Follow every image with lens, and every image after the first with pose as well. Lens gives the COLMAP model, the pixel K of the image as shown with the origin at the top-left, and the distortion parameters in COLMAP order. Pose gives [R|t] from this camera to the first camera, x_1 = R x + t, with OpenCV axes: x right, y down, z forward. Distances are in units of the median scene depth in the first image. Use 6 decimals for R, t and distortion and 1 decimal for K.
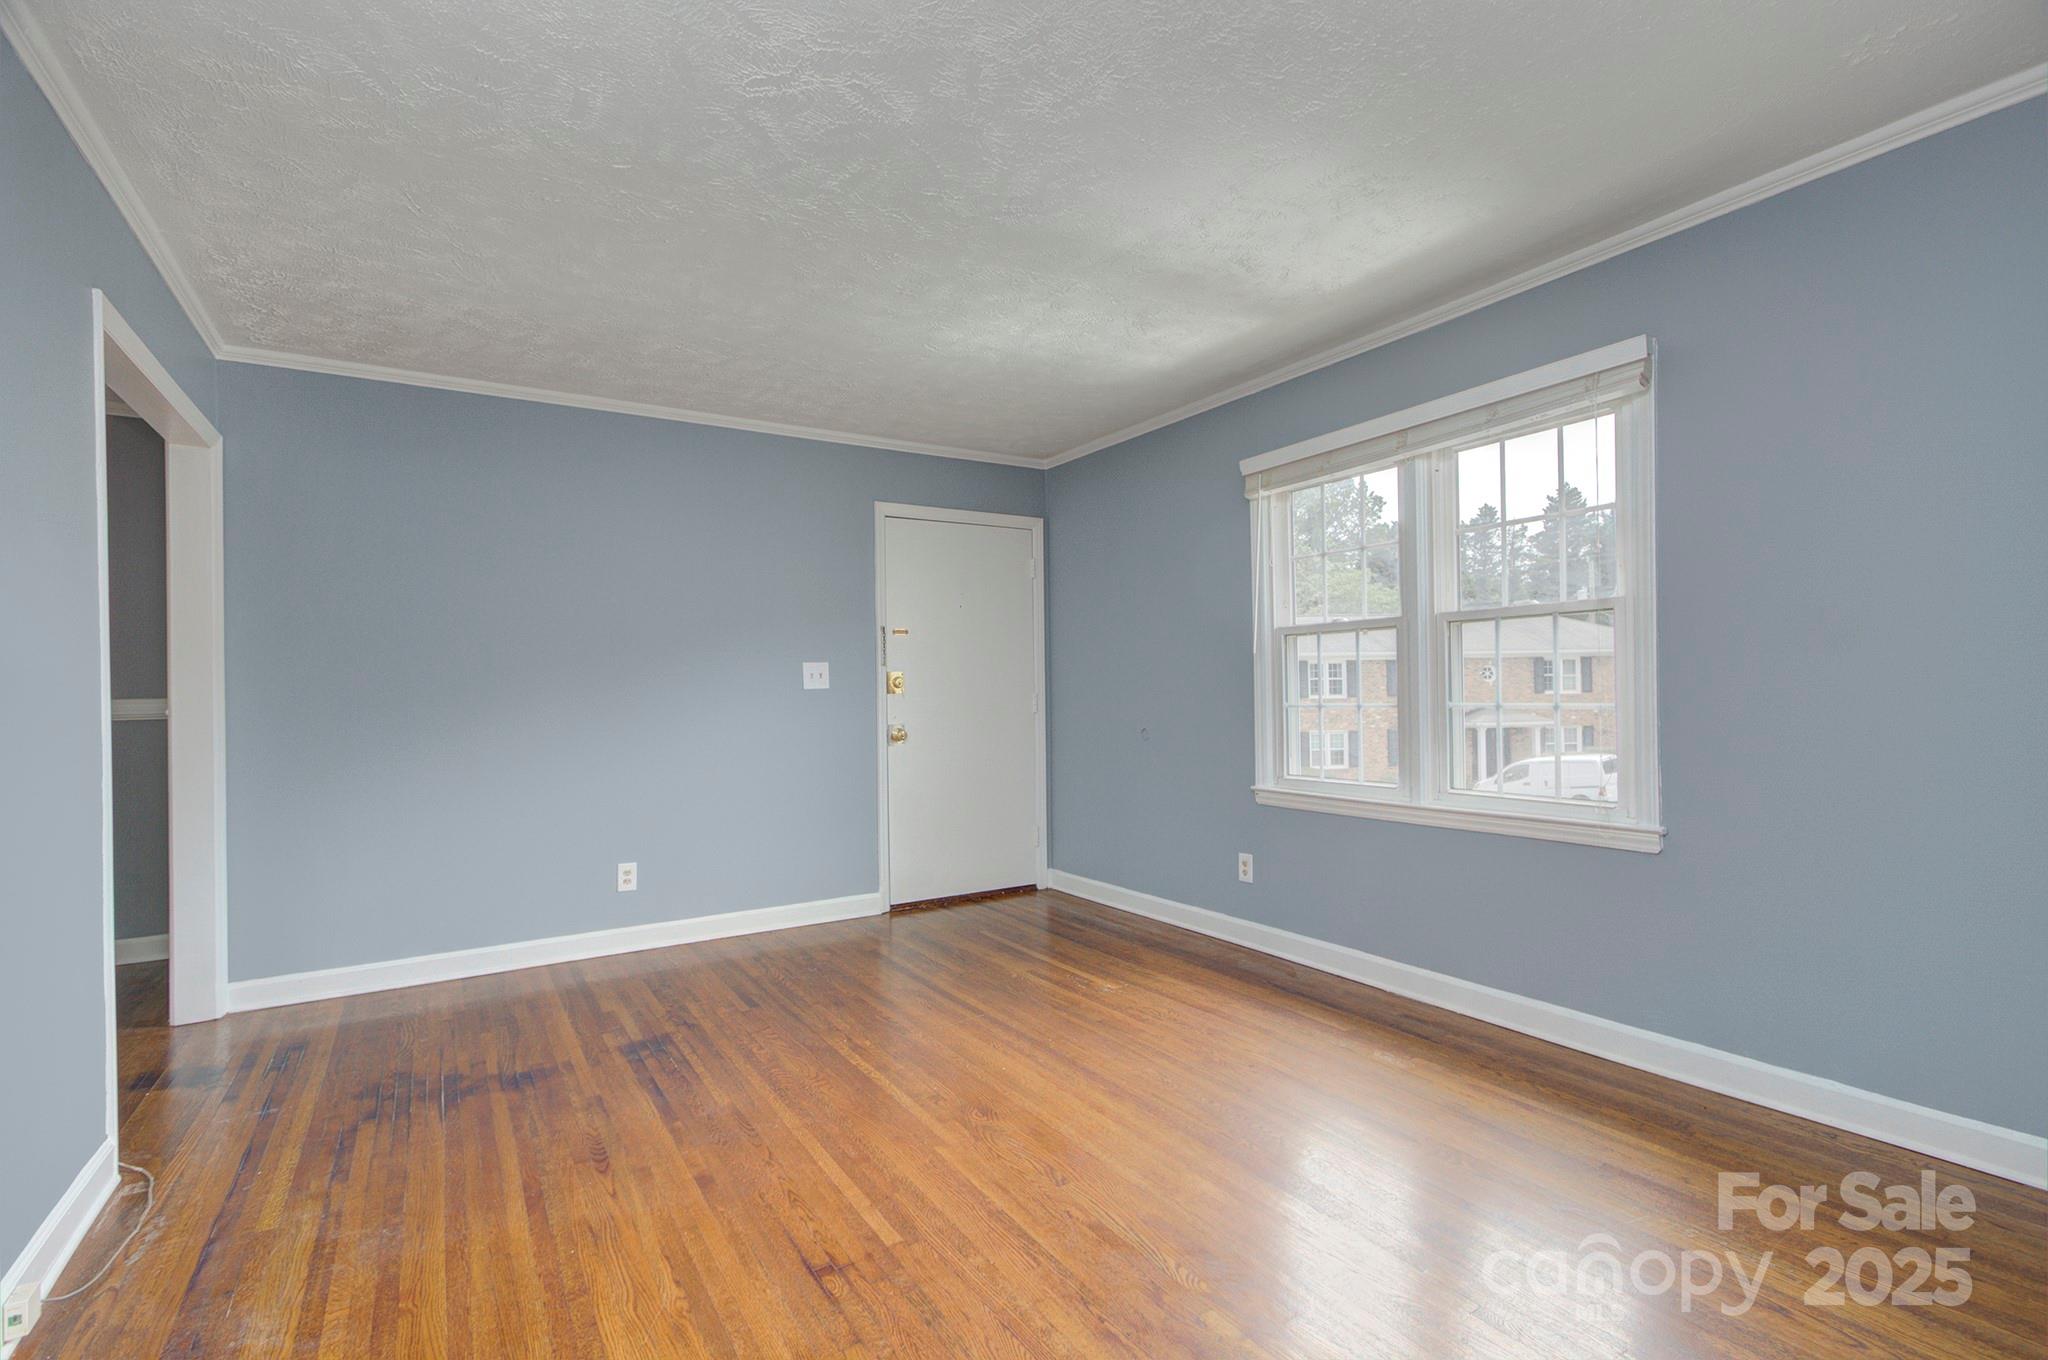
lens RADIAL K [[932.0, 0, 1019.8], [0, 932.0, 691.9], [0, 0, 1]] dist [0.000708, 0.000275]
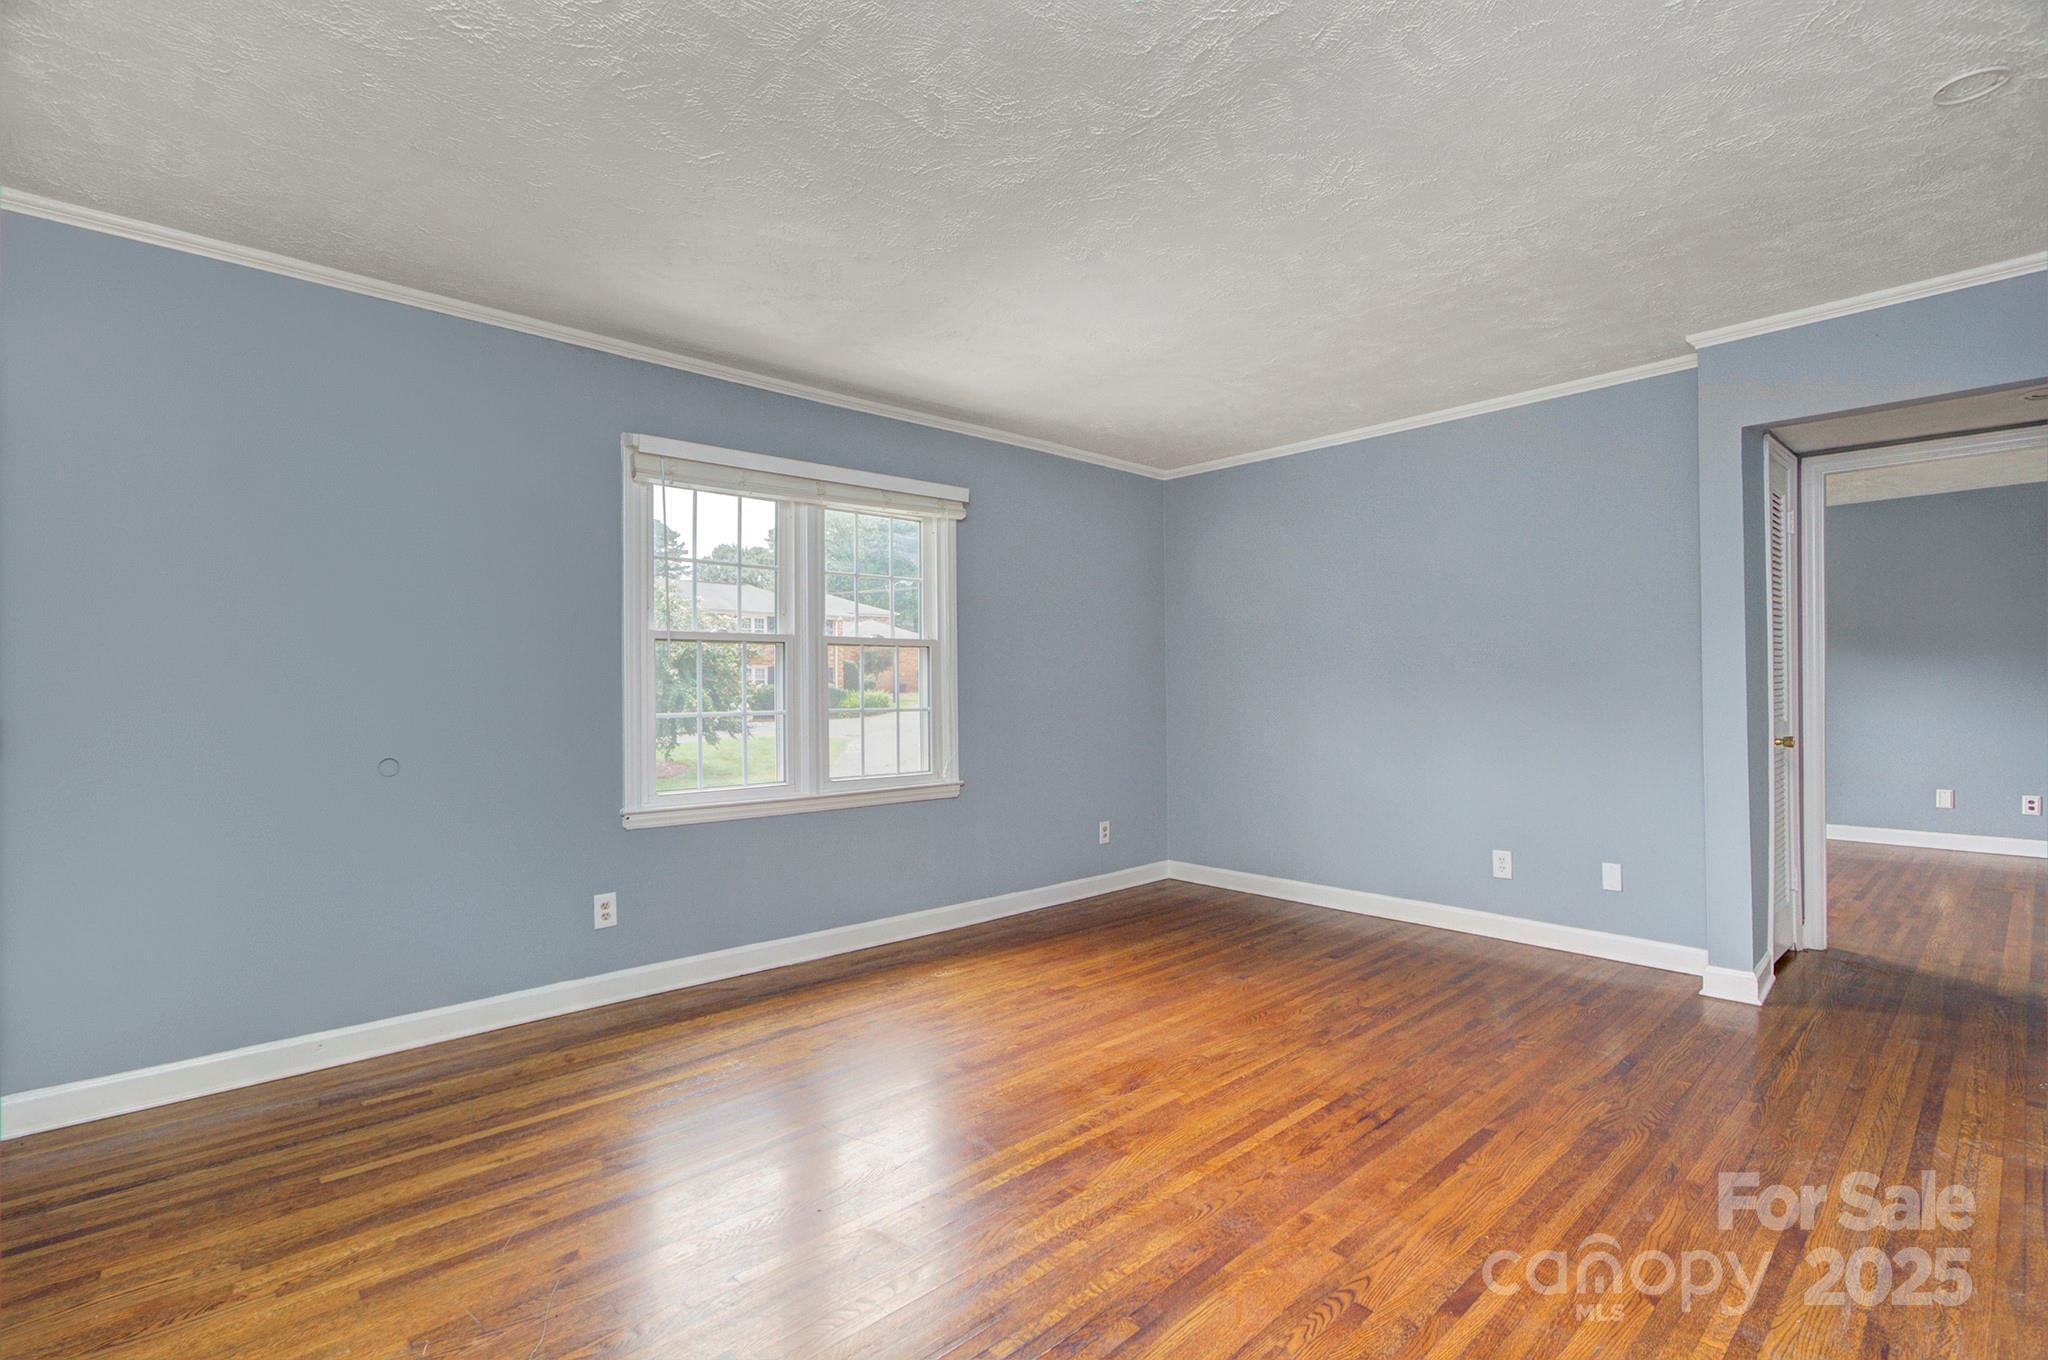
lens RADIAL K [[932.0, 0, 1019.8], [0, 932.0, 691.9], [0, 0, 1]] dist [0.000708, 0.000275]
pose [[-0.183242, 0.017746, 0.982908, -0.780181], [0.007103, 0.999835, -0.016727, 0.010845], [-0.983042, 0.003916, -0.183337, 0.941485]]
